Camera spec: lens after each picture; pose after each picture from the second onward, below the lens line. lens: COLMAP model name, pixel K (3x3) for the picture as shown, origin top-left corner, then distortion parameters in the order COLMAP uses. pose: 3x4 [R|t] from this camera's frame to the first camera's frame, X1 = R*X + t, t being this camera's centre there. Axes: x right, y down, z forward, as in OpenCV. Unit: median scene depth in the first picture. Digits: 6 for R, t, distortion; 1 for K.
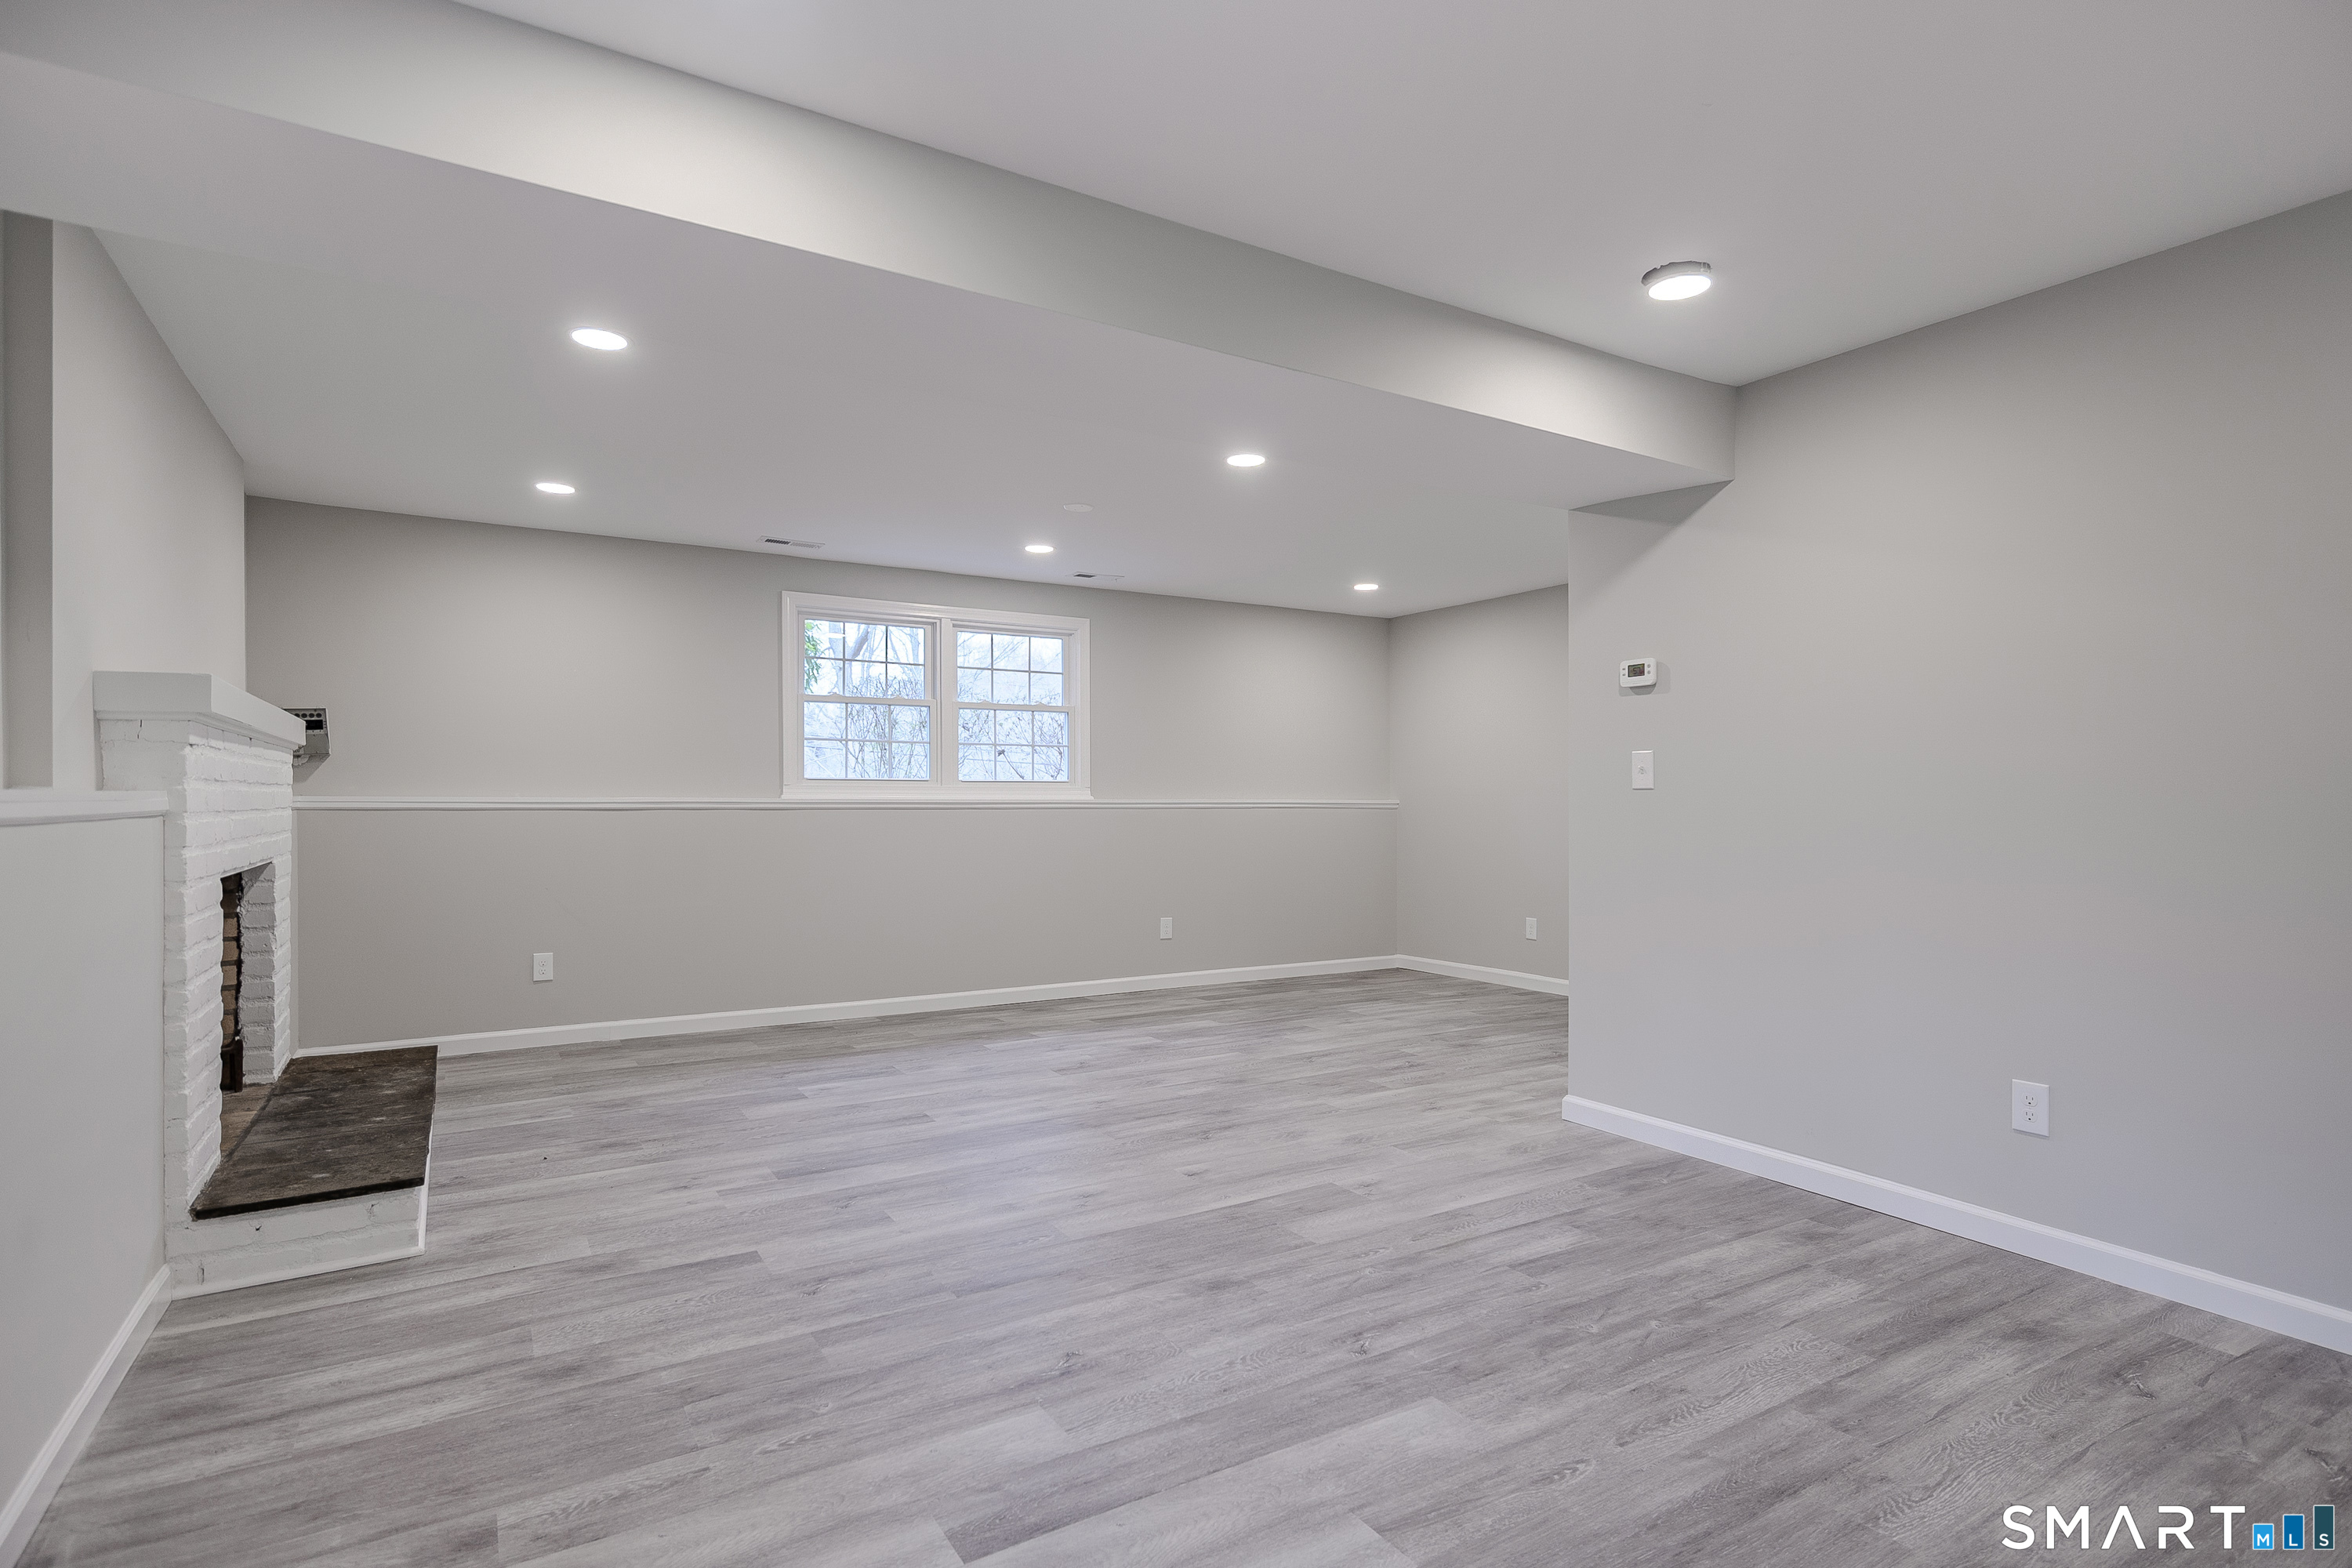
lens RADIAL K [[1186.7, 0, 1181.1], [0, 1186.7, 789.4], [0, 0, 1]] dist [0.001351, -0.000255]
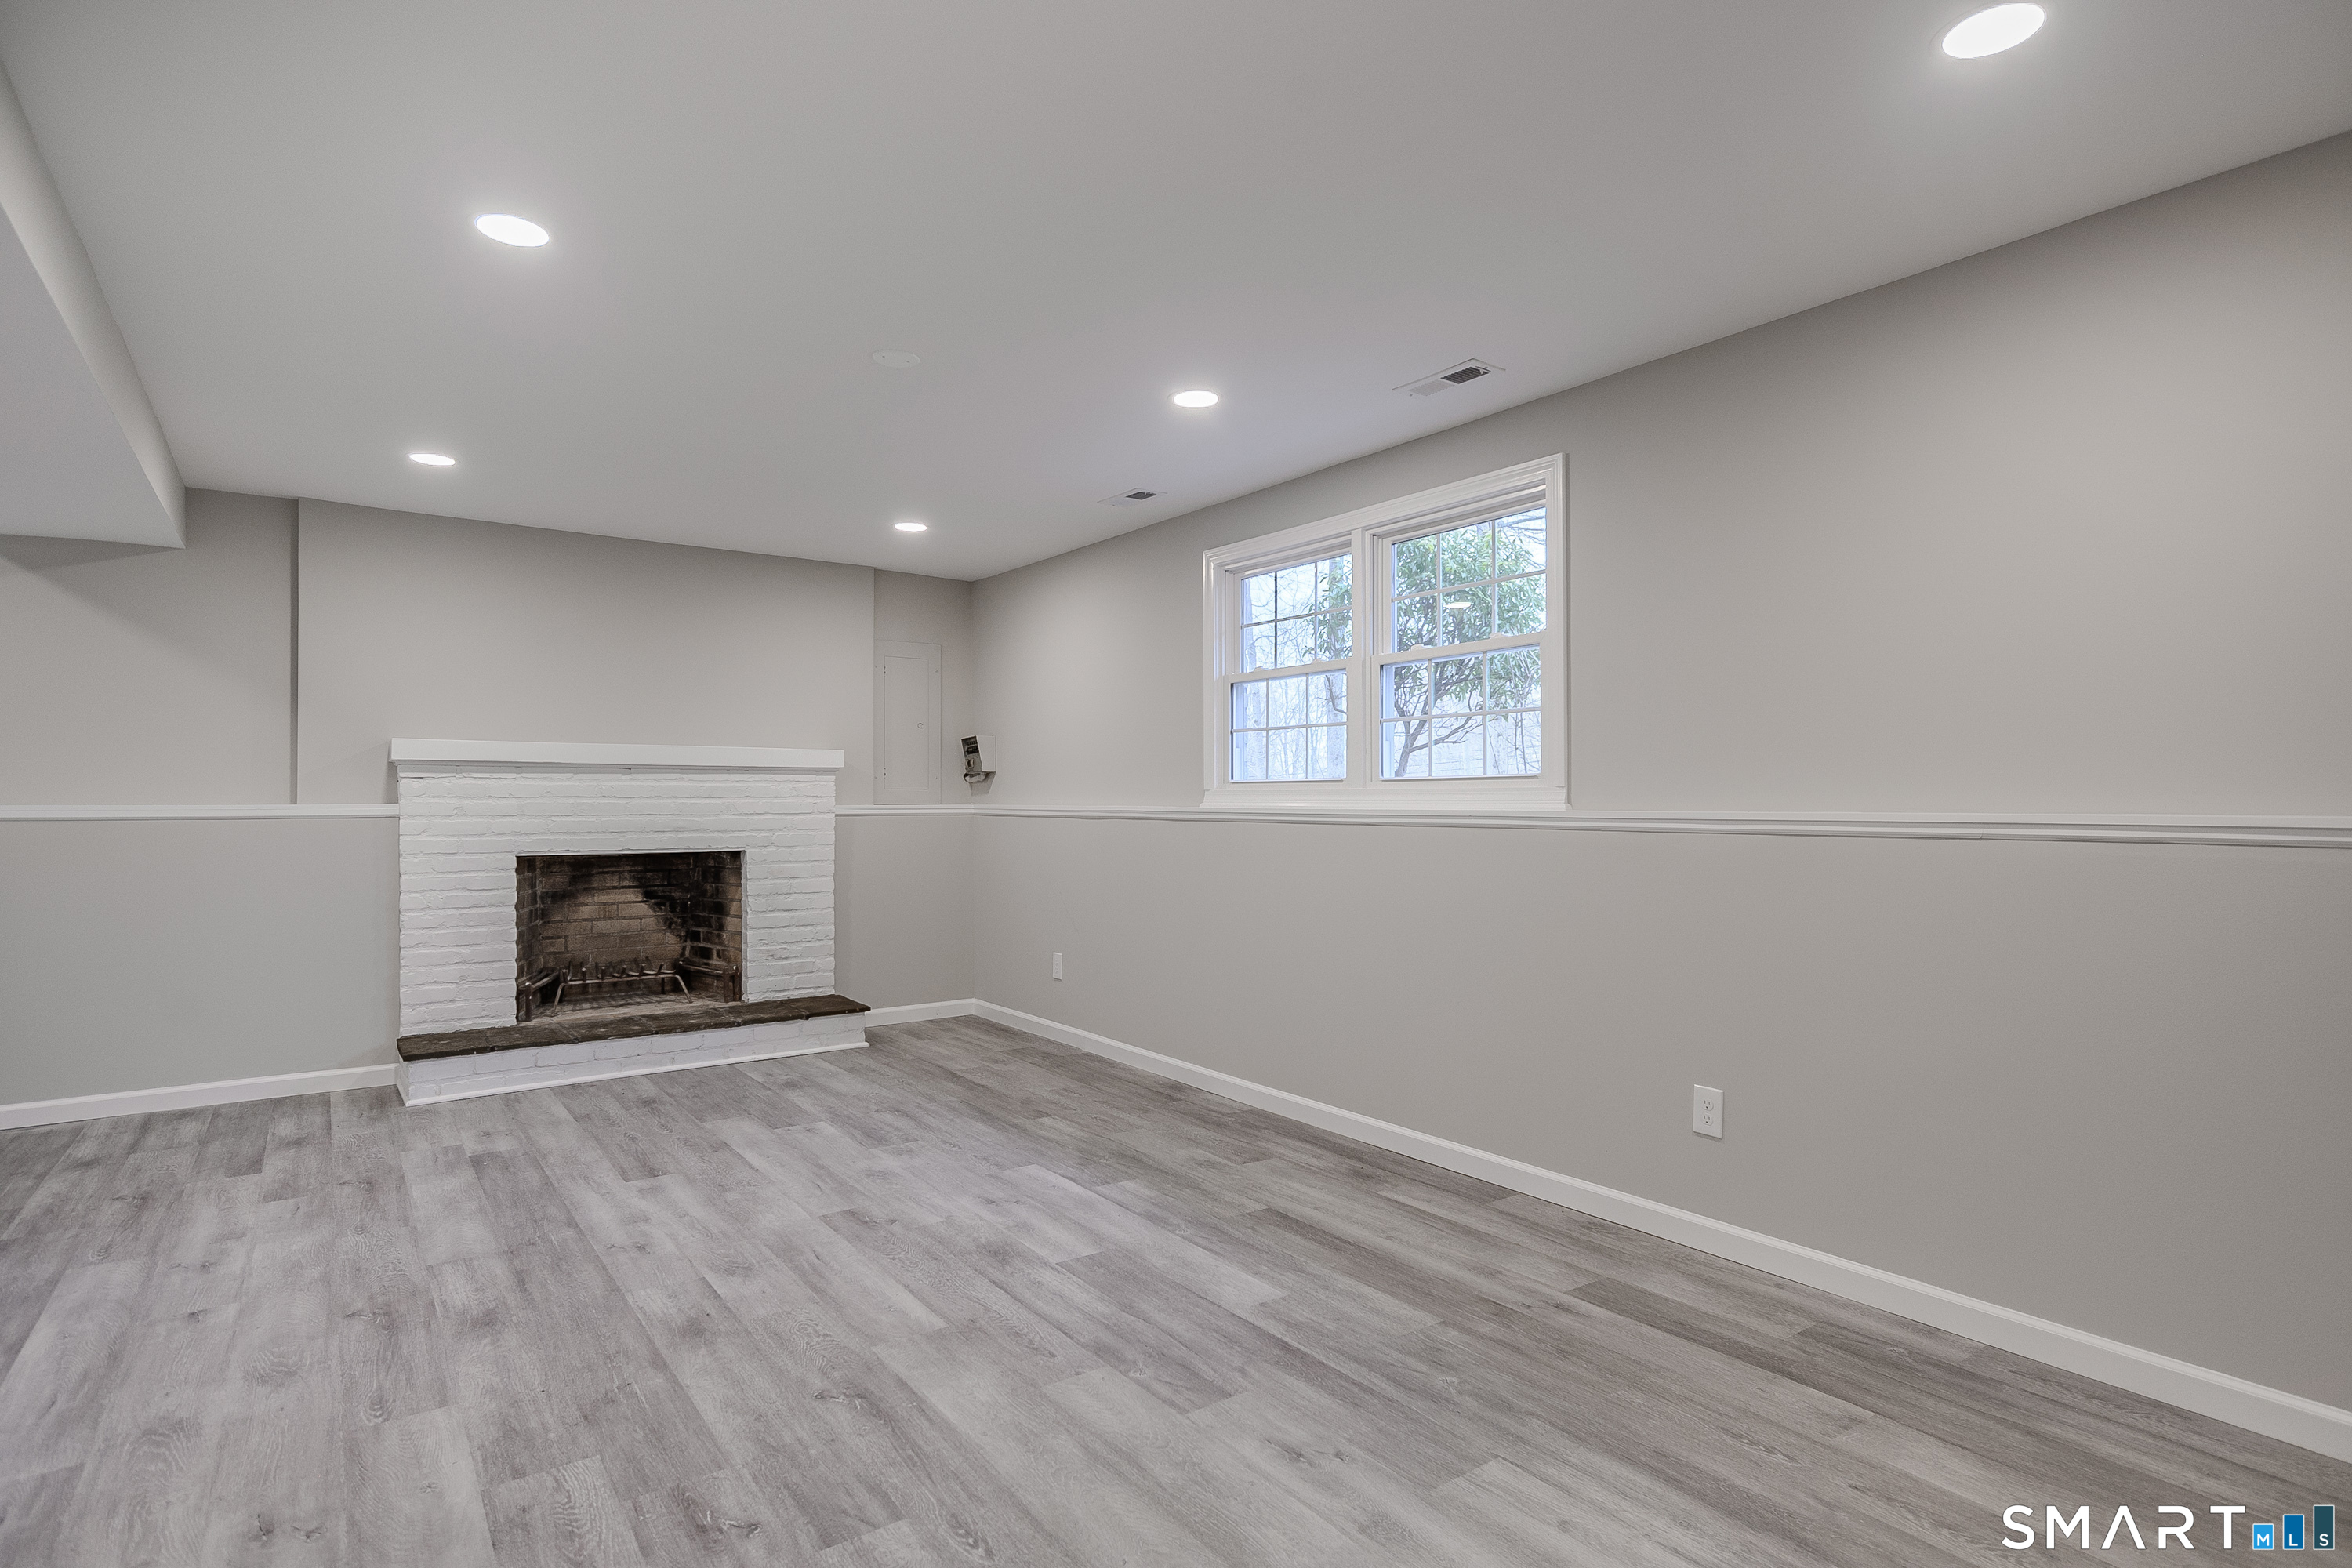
lens RADIAL K [[1186.7, 0, 1181.1], [0, 1186.7, 789.4], [0, 0, 1]] dist [0.001351, -0.000255]
pose [[0.083759, -0.011244, -0.996423, 0.854298], [0.008352, 0.999909, -0.010582, 0.006602], [0.996451, -0.007435, 0.083845, 1.640625]]
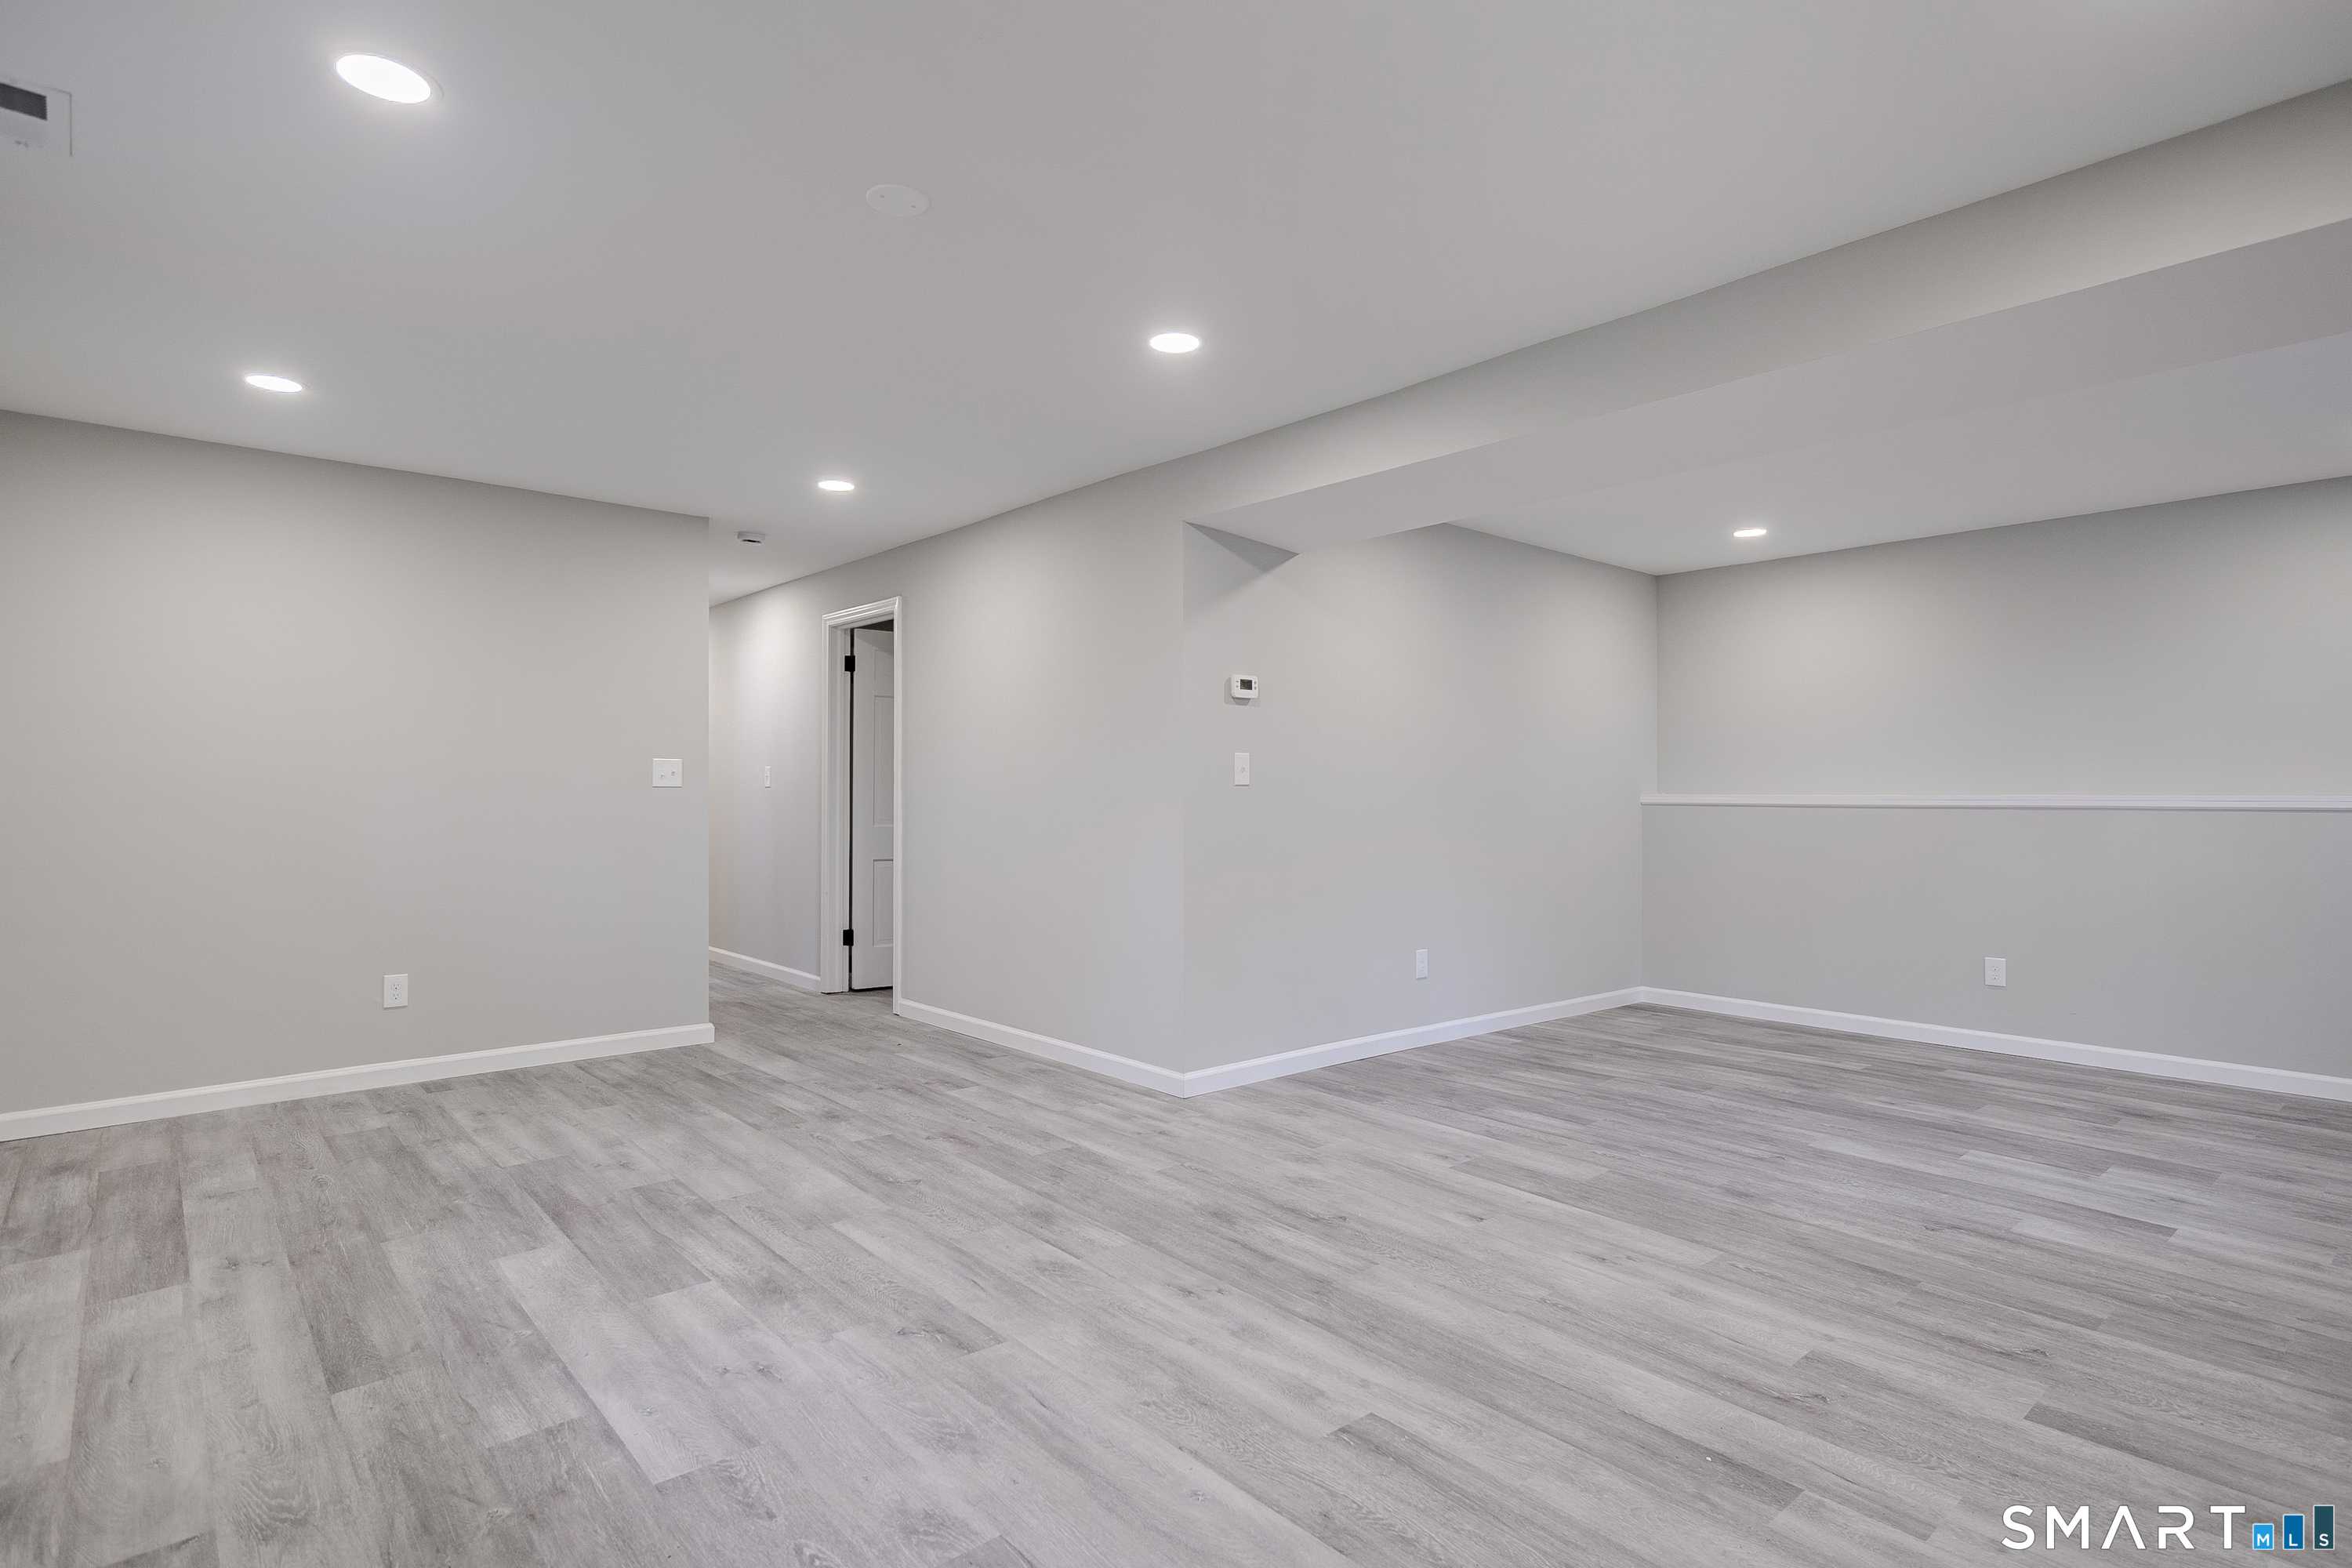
lens RADIAL K [[1186.7, 0, 1181.1], [0, 1186.7, 789.4], [0, 0, 1]] dist [0.001351, -0.000255]
pose [[-0.172854, 0.001055, 0.984947, -0.871926], [-0.011030, 0.999935, -0.003007, 0.008502], [-0.984886, -0.011384, -0.172831, 1.448141]]
